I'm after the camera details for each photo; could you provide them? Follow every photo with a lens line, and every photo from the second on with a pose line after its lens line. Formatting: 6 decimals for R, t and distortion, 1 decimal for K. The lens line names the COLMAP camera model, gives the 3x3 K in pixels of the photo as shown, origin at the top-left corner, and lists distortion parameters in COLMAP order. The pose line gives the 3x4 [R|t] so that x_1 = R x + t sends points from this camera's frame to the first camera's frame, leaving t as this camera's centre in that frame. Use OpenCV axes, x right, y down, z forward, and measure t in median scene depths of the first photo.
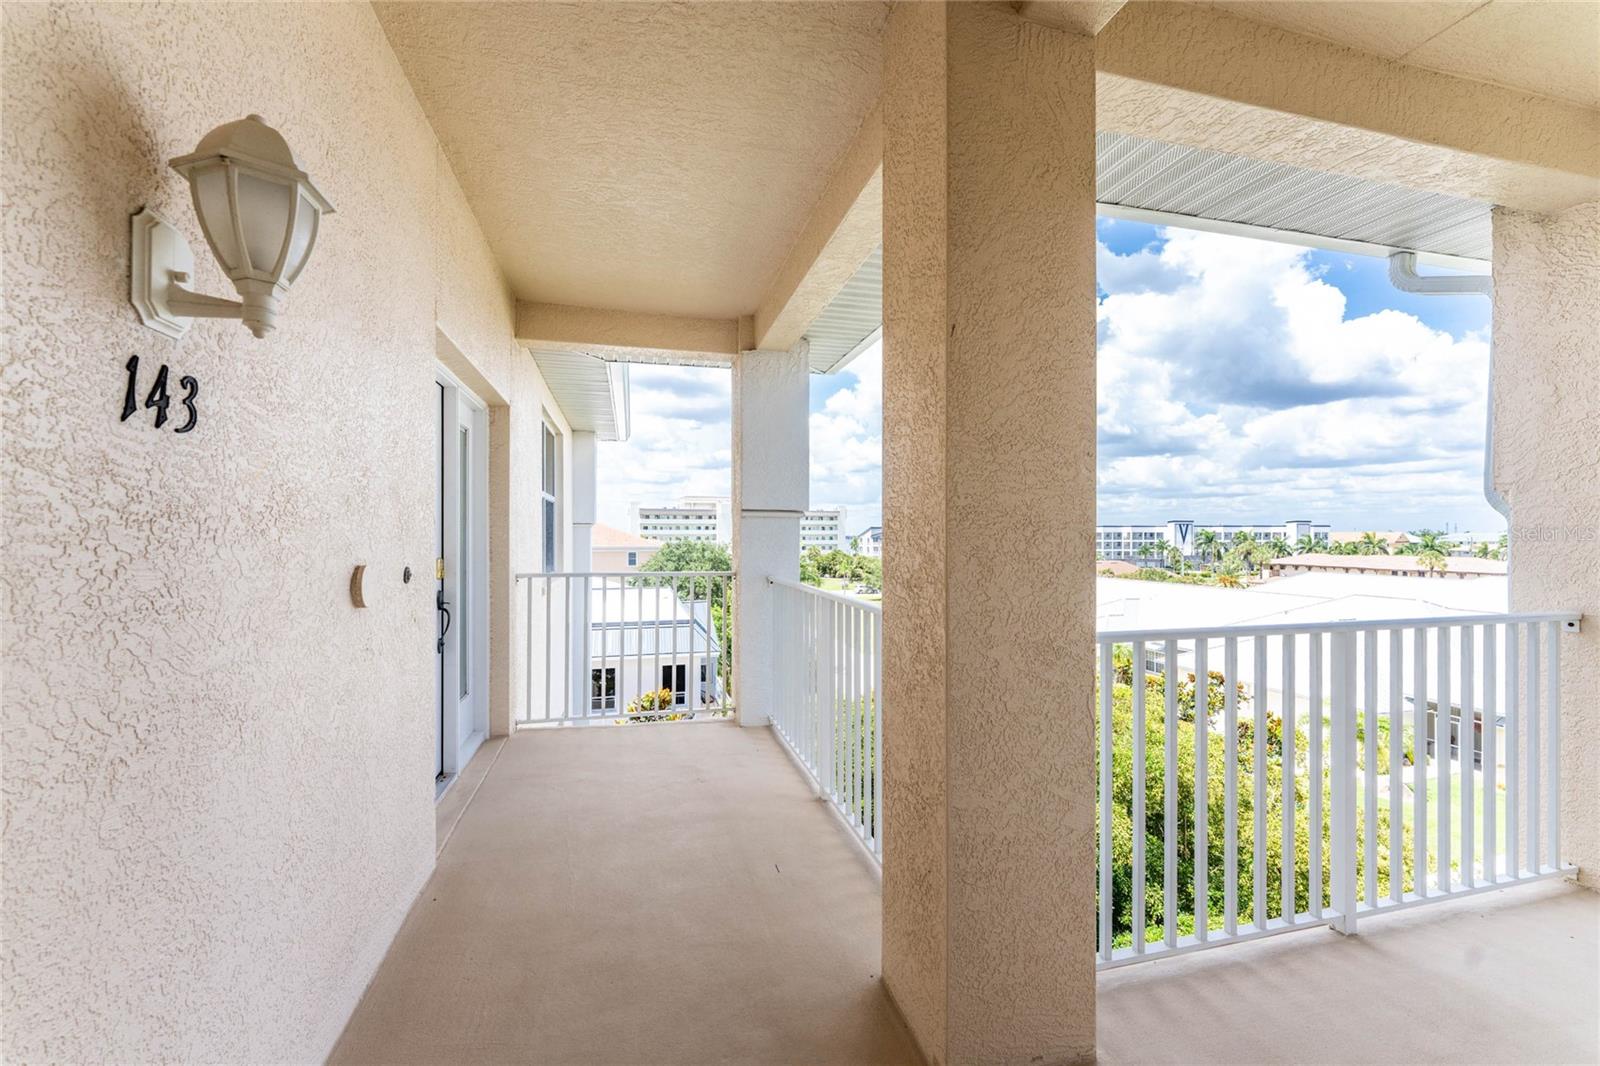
lens RADIAL K [[661.8, 0, 793.8], [0, 661.8, 542.8], [0, 0, 1]] dist [0.051550, 0.000030]
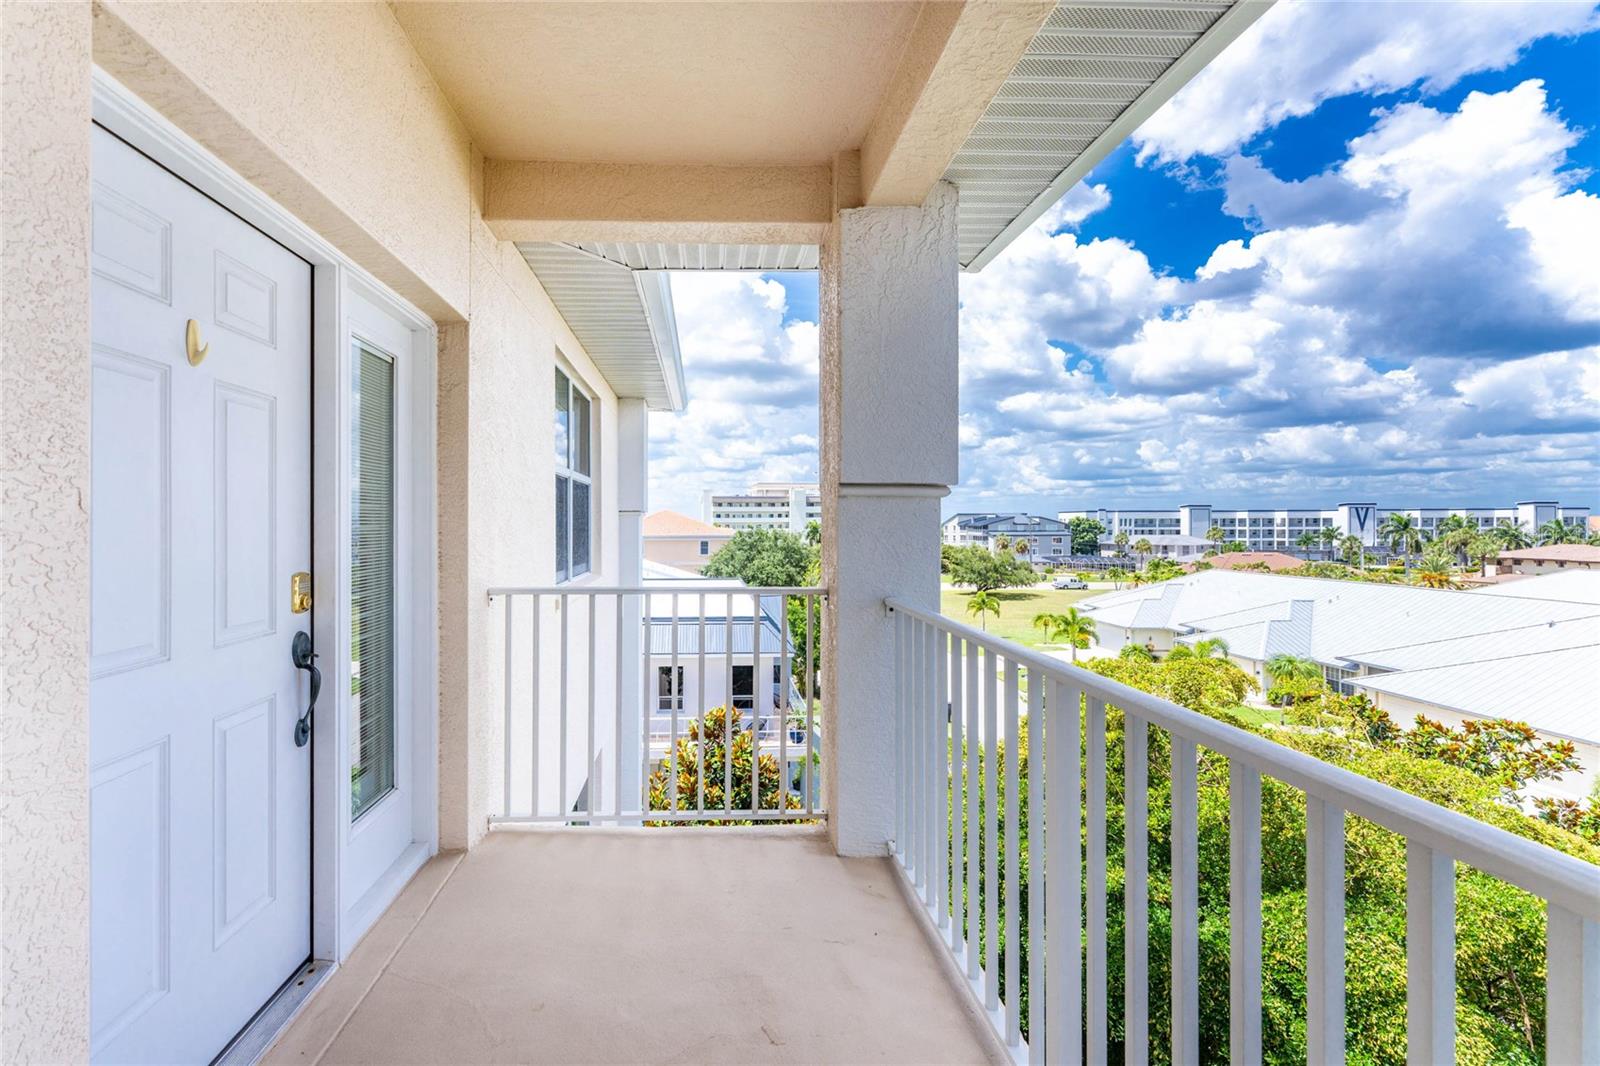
lens RADIAL K [[668.7, 0, 794.2], [0, 668.7, 516.6], [0, 0, 1]] dist [-0.027081, 0.004381]
pose [[0.994076, -0.005790, -0.108529, -0.019210], [0.003571, 0.999781, -0.020626, -0.003086], [0.108625, 0.020117, 0.993879, 0.145221]]
